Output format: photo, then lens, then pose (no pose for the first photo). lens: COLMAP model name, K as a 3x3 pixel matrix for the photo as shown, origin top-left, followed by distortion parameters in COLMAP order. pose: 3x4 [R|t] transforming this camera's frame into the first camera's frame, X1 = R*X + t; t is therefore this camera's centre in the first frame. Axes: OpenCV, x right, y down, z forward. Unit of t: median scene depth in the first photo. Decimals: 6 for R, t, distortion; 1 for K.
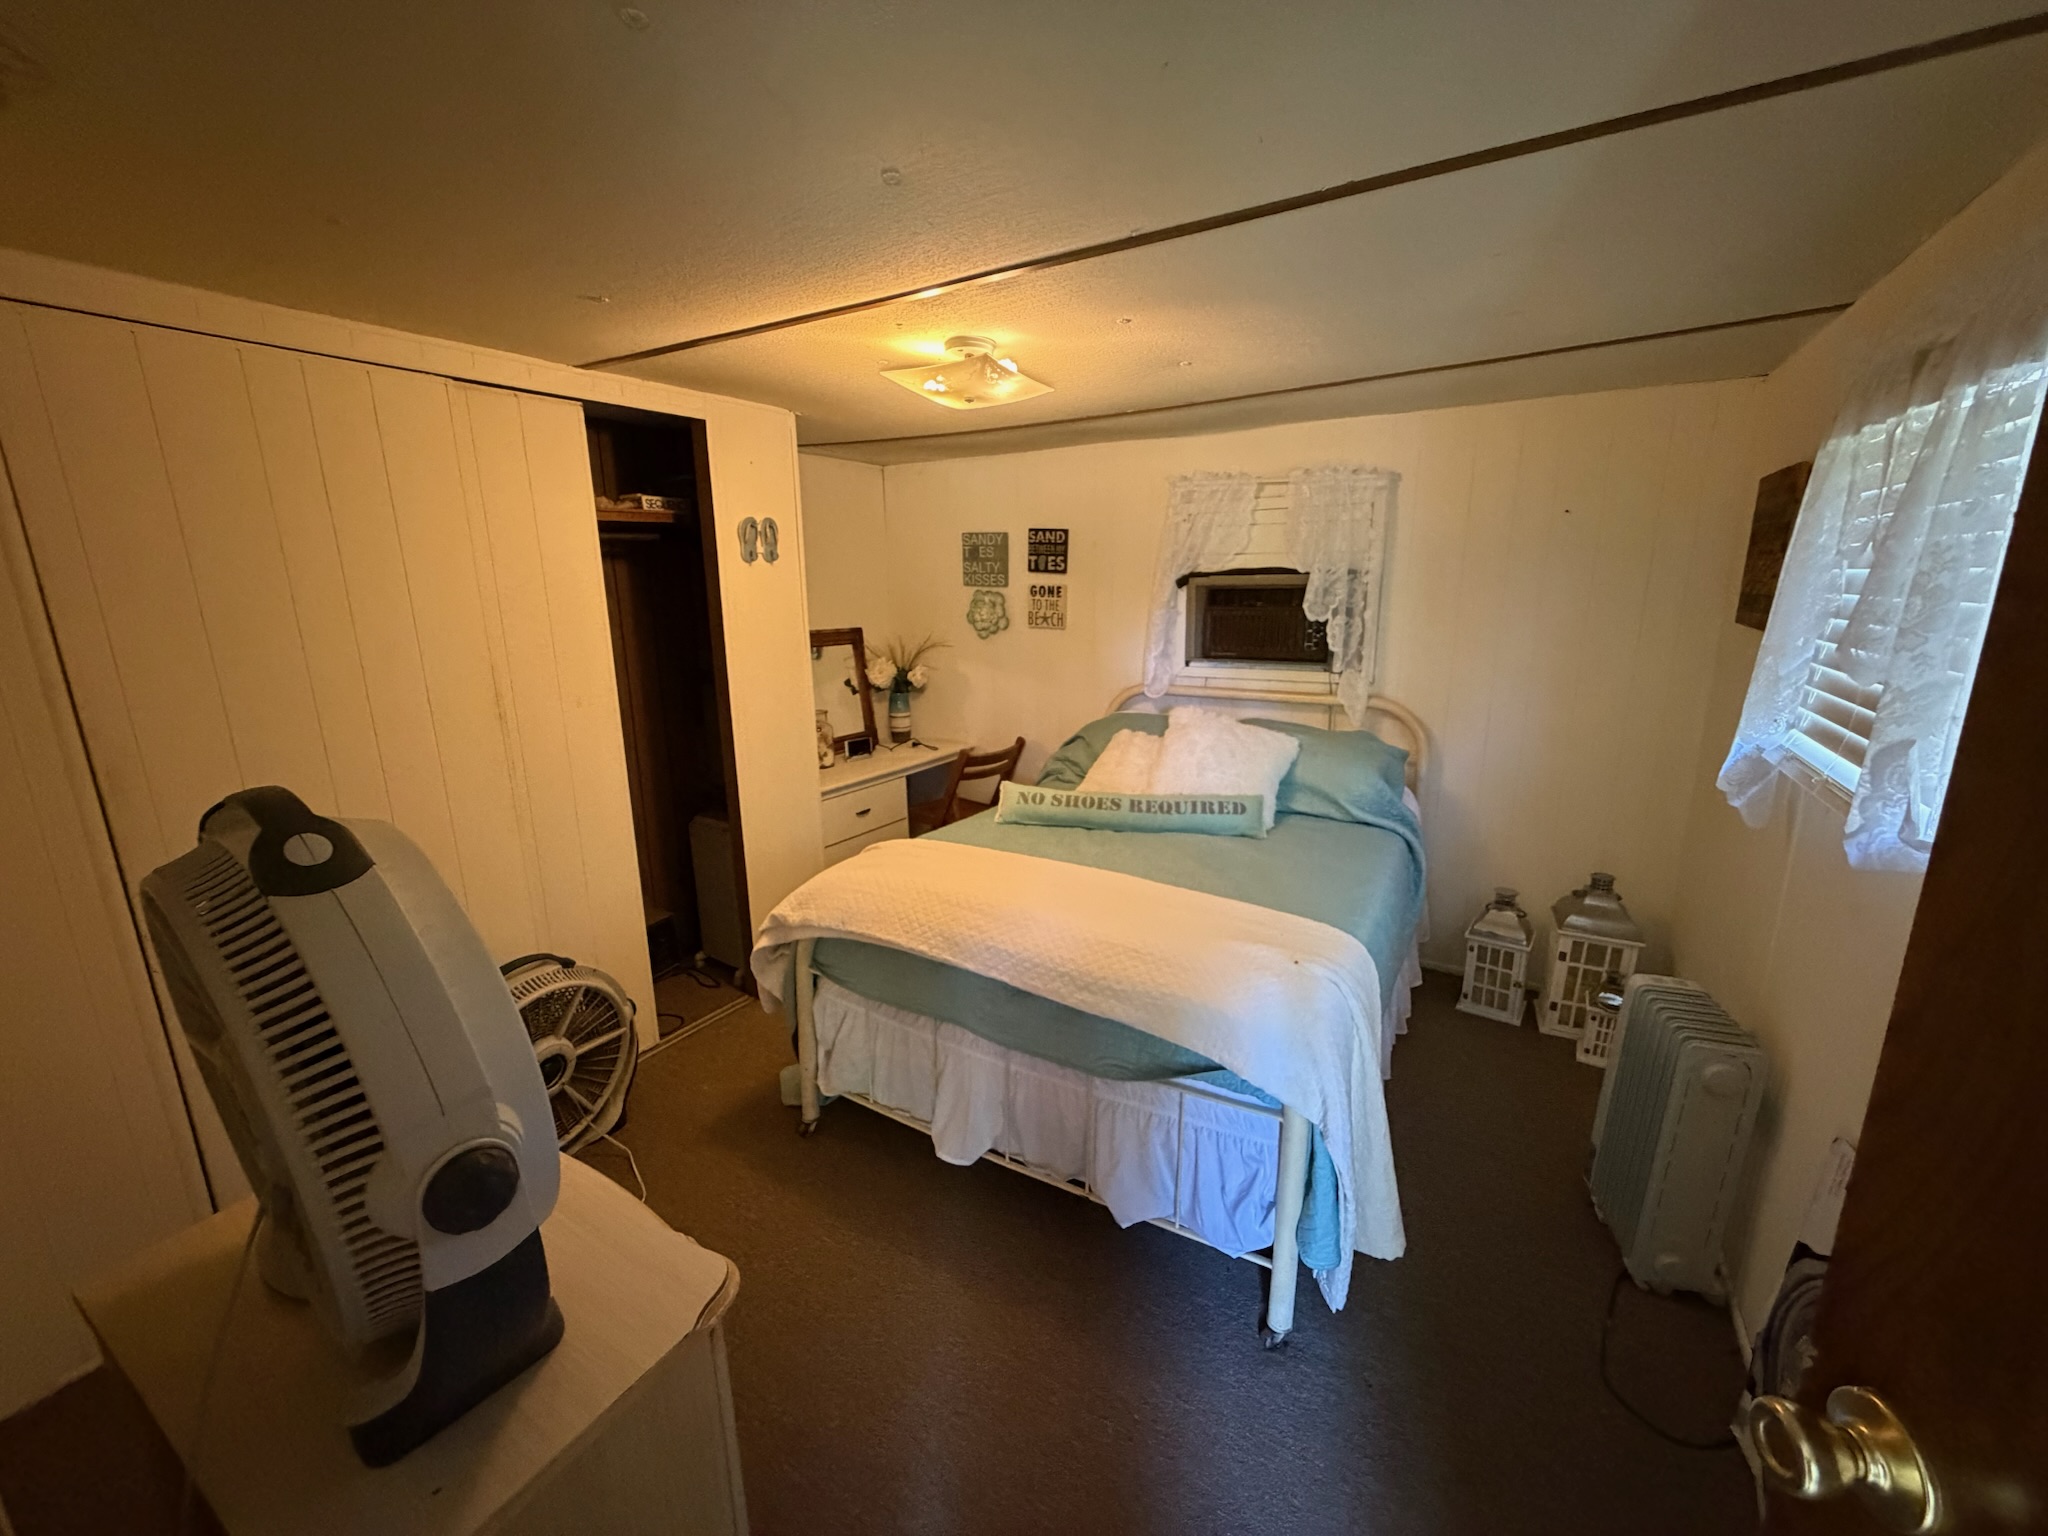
lens RADIAL K [[818.7, 0, 1025.6], [0, 818.7, 774.7], [0, 0, 1]] dist [0.003083, -0.000427]
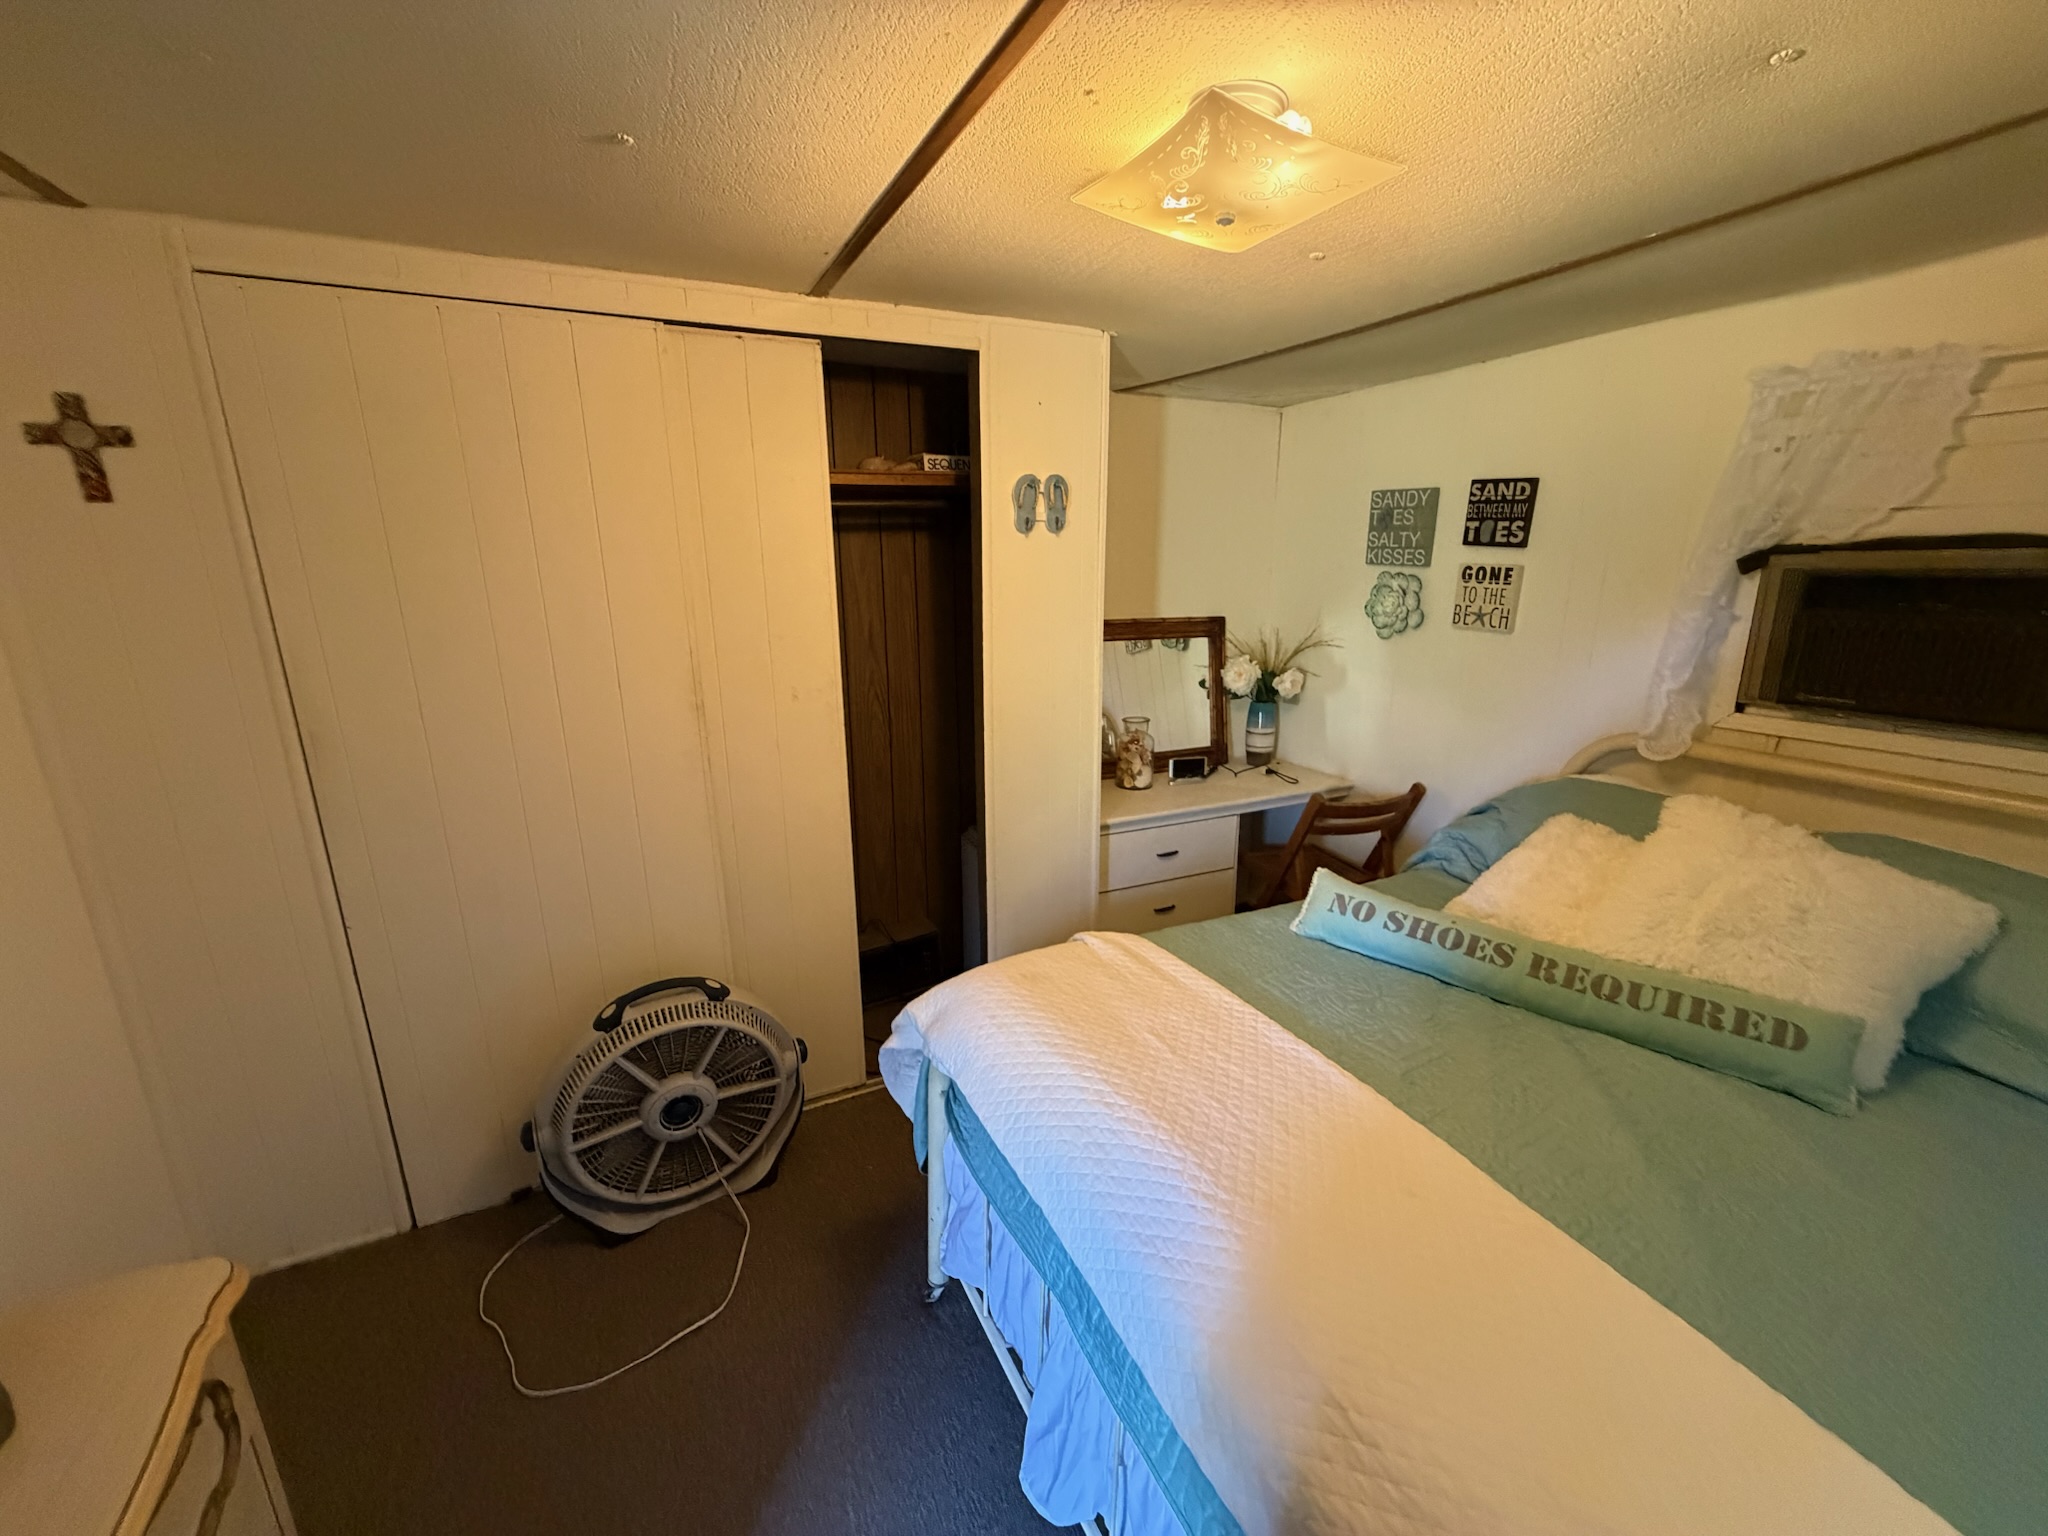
lens RADIAL K [[818.7, 0, 1022.1], [0, 818.7, 769.7], [0, 0, 1]] dist [0.003083, -0.000427]
pose [[0.841093, 0.141860, -0.521955, 0.090690], [-0.130924, 0.989694, 0.058011, -0.067549], [0.524805, 0.019544, 0.850998, 0.285612]]
